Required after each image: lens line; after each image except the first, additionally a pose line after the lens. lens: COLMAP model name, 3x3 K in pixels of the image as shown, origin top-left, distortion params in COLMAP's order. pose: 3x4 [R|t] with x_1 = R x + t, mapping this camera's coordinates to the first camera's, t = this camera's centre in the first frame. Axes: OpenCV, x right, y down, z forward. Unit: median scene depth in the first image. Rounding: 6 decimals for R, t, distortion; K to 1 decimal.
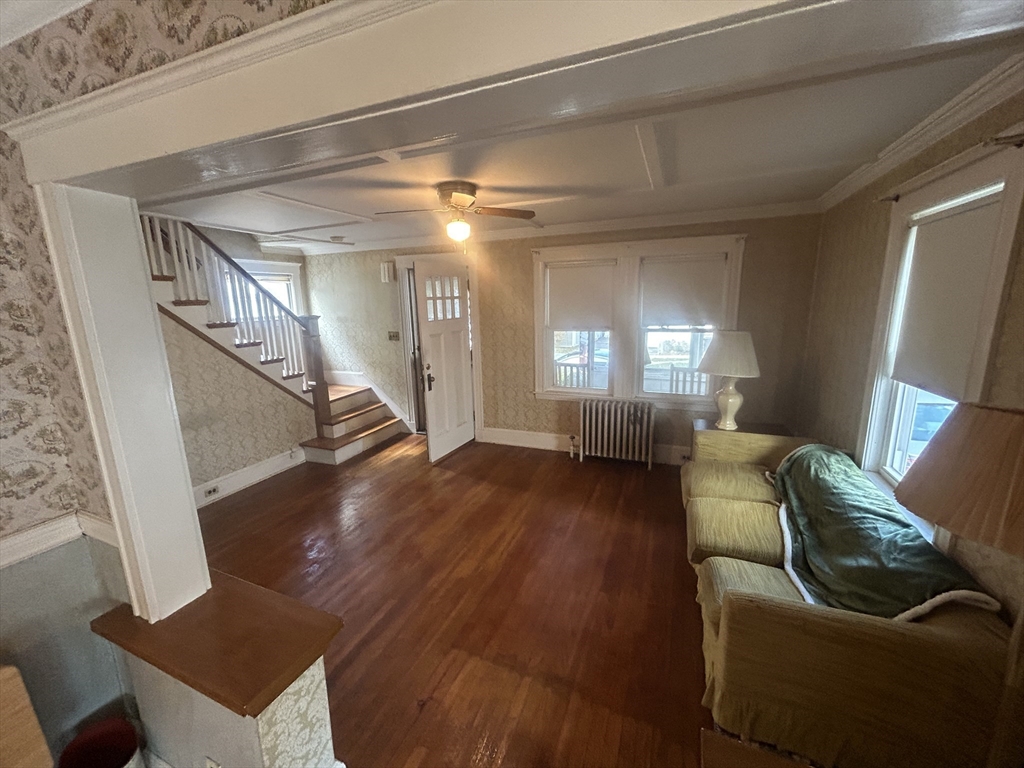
lens RADIAL K [[412.5, 0, 510.6], [0, 412.5, 387.7], [0, 0, 1]] dist [-0.001130, -0.000319]
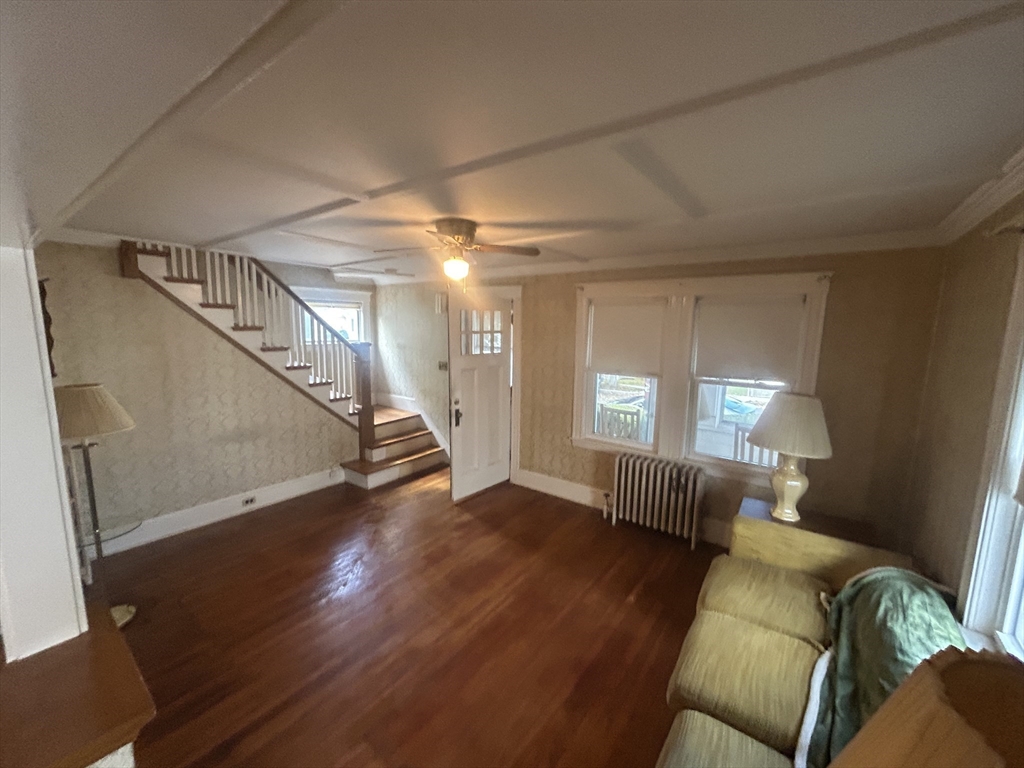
lens RADIAL K [[412.5, 0, 508.8], [0, 412.5, 389.3], [0, 0, 1]] dist [-0.001130, -0.000319]
pose [[0.967223, 0.078540, -0.241478, 0.160005], [-0.092083, 0.994720, -0.045301, -0.050529], [0.236645, 0.066052, 0.969348, 0.091004]]
